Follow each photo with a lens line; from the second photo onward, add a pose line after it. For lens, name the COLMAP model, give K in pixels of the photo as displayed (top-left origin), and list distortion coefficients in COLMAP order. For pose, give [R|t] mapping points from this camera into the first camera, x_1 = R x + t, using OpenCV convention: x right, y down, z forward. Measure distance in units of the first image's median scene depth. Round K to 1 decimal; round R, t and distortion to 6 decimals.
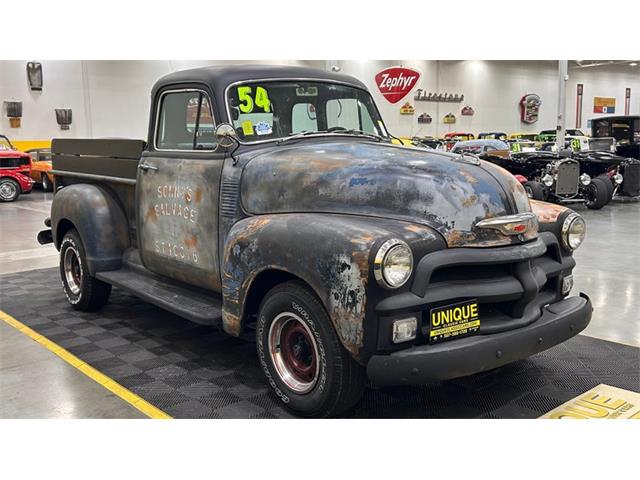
lens RADIAL K [[637.4, 0, 313.6], [0, 637.4, 240.5], [0, 0, 1]] dist [0.101194, -0.006203]
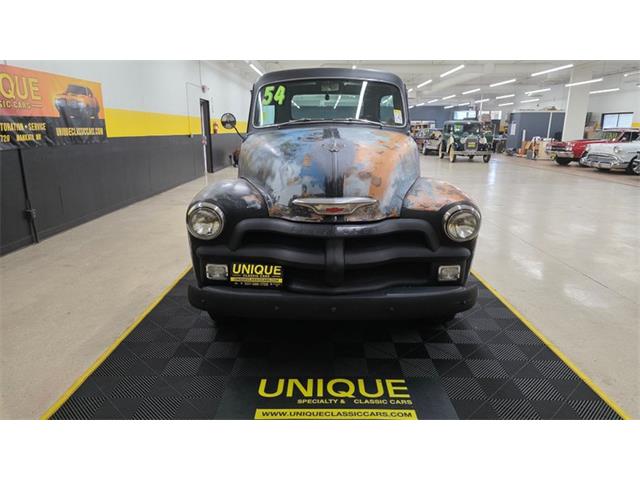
lens RADIAL K [[427.9, 0, 315.1], [0, 427.9, 239.6], [0, 0, 1]] dist [0.068377, -0.069475]
pose [[0.764750, 0.181179, -0.618329, 0.777141], [-0.111801, 0.982408, 0.149582, -0.077648], [0.634553, -0.045263, 0.771553, 0.400274]]
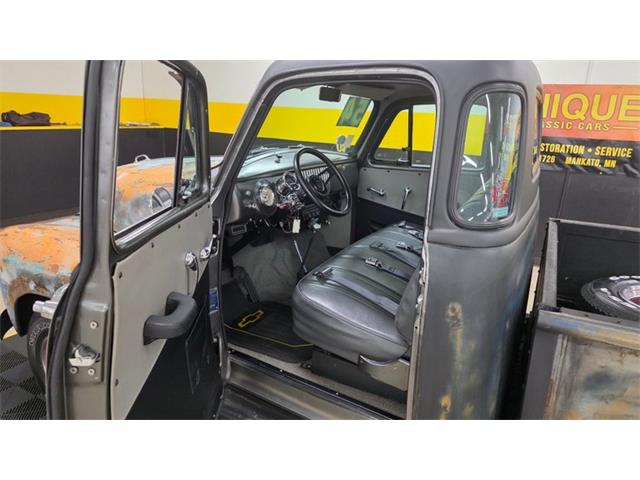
lens RADIAL K [[430.3, 0, 316.2], [0, 430.3, 232.1], [0, 0, 1]] dist [0.063342, -0.063894]
pose [[-0.924794, 0.075866, -0.372827, 0.272008], [-0.087755, 0.910963, 0.403046, -0.395214], [0.370209, 0.405452, -0.835795, 2.023368]]
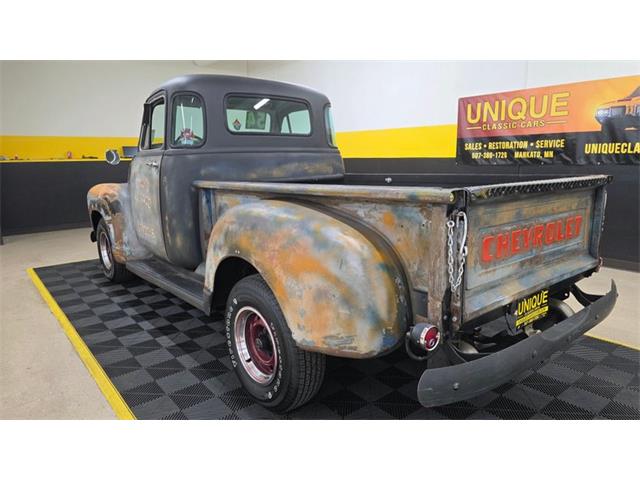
lens RADIAL K [[430.3, 0, 316.2], [0, 430.3, 232.1], [0, 0, 1]] dist [0.063342, -0.063894]
pose [[-0.999519, 0.030686, 0.004574, -0.320229], [0.030516, 0.945800, 0.323312, -0.384834], [0.005595, 0.323296, -0.946281, 2.746887]]
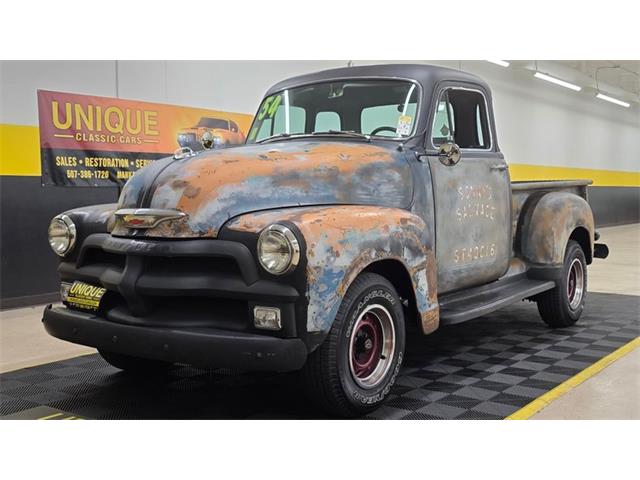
lens RADIAL K [[742.3, 0, 310.9], [0, 742.3, 241.1], [0, 0, 1]] dist [0.118886, -0.005301]
pose [[0.239200, 0.086562, -0.967104, 1.488403], [-0.147894, 0.987645, 0.051821, -0.089016], [0.959641, 0.130633, 0.249046, 0.986523]]
